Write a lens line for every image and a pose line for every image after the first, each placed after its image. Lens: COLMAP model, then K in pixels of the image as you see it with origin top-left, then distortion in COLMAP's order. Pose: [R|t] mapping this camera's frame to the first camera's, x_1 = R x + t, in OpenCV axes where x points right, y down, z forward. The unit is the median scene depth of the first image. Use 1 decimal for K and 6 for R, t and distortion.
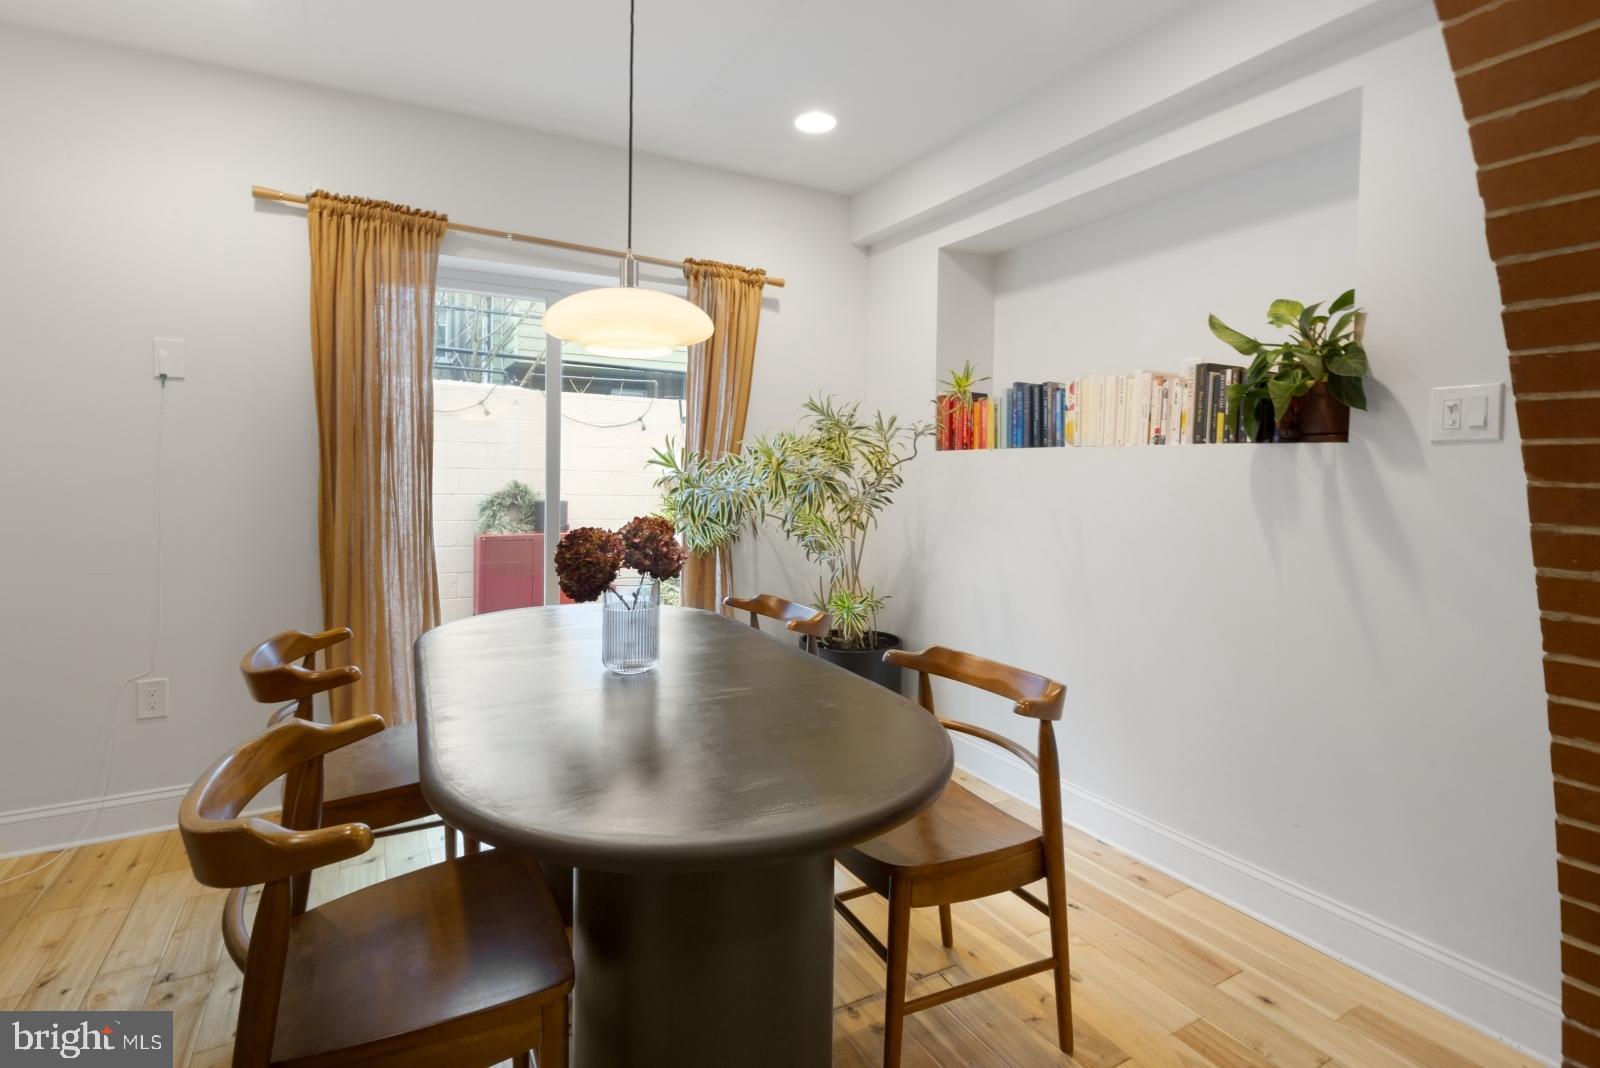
lens RADIAL K [[768.1, 0, 797.8], [0, 768.1, 466.0], [0, 0, 1]] dist [-0.002751, -0.001522]
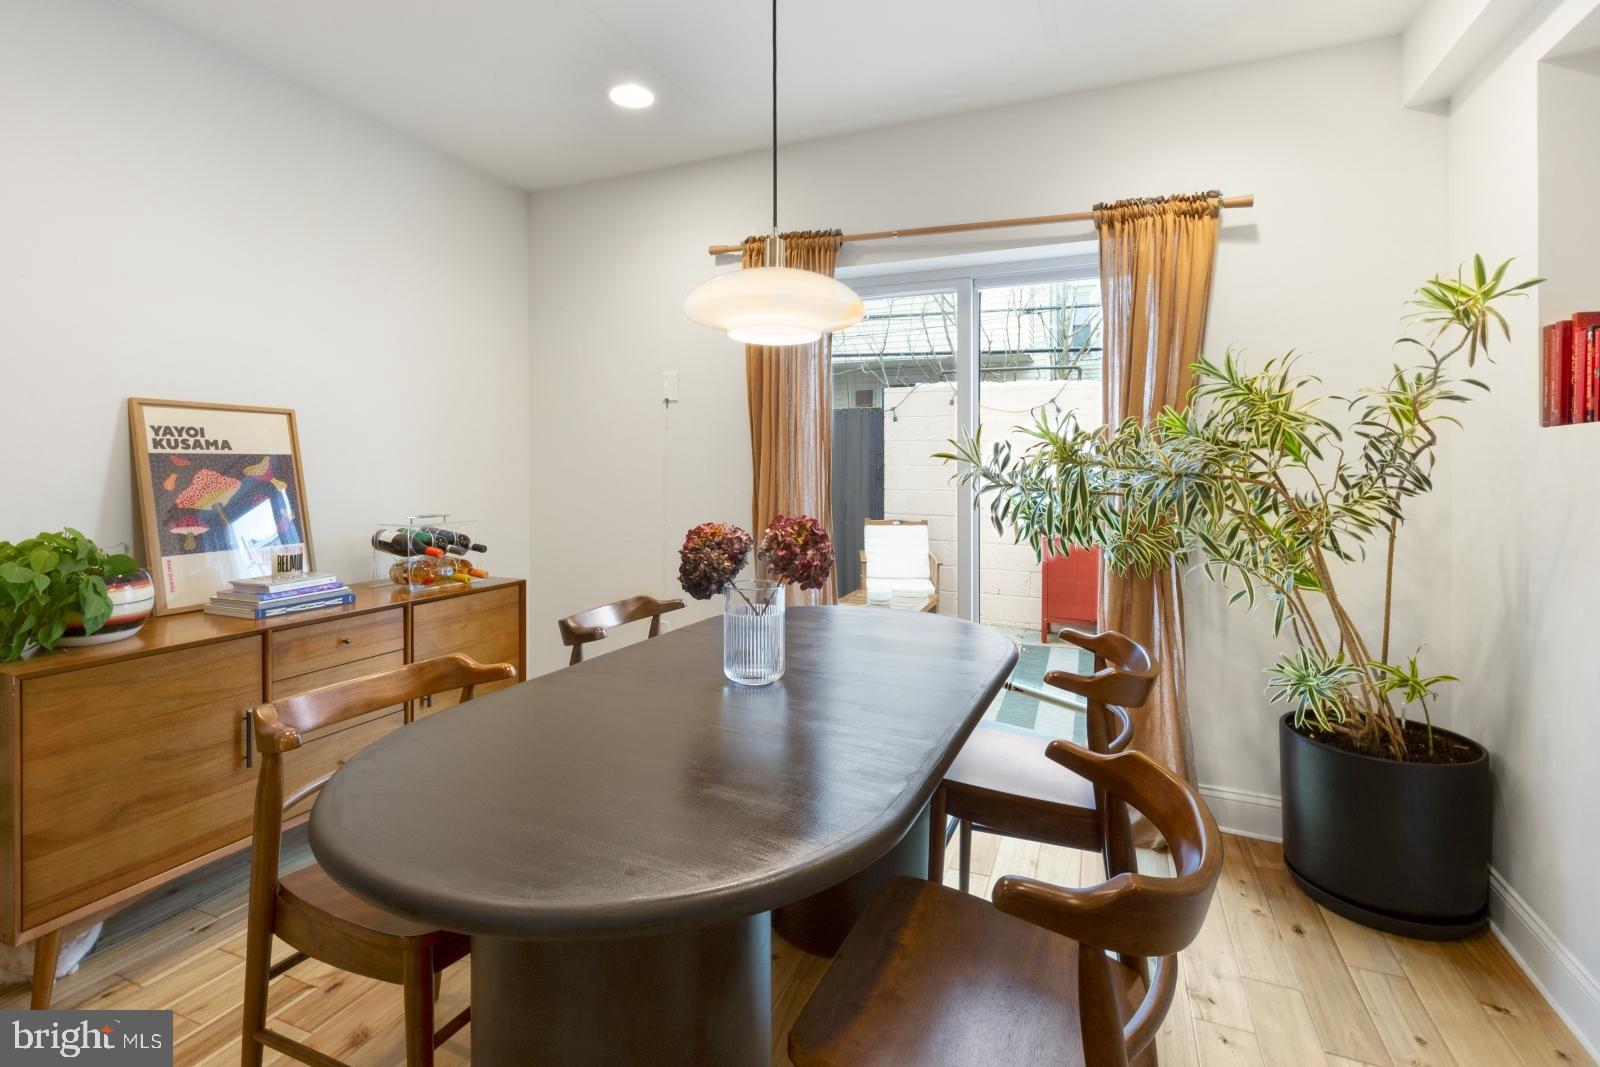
lens RADIAL K [[768.1, 0, 797.8], [0, 768.1, 465.5], [0, 0, 1]] dist [-0.002751, -0.001522]
pose [[0.614274, -0.009271, -0.789038, 0.295635], [0.007886, 0.999953, -0.005610, 0.006483], [0.789053, -0.002776, 0.614318, 0.250615]]
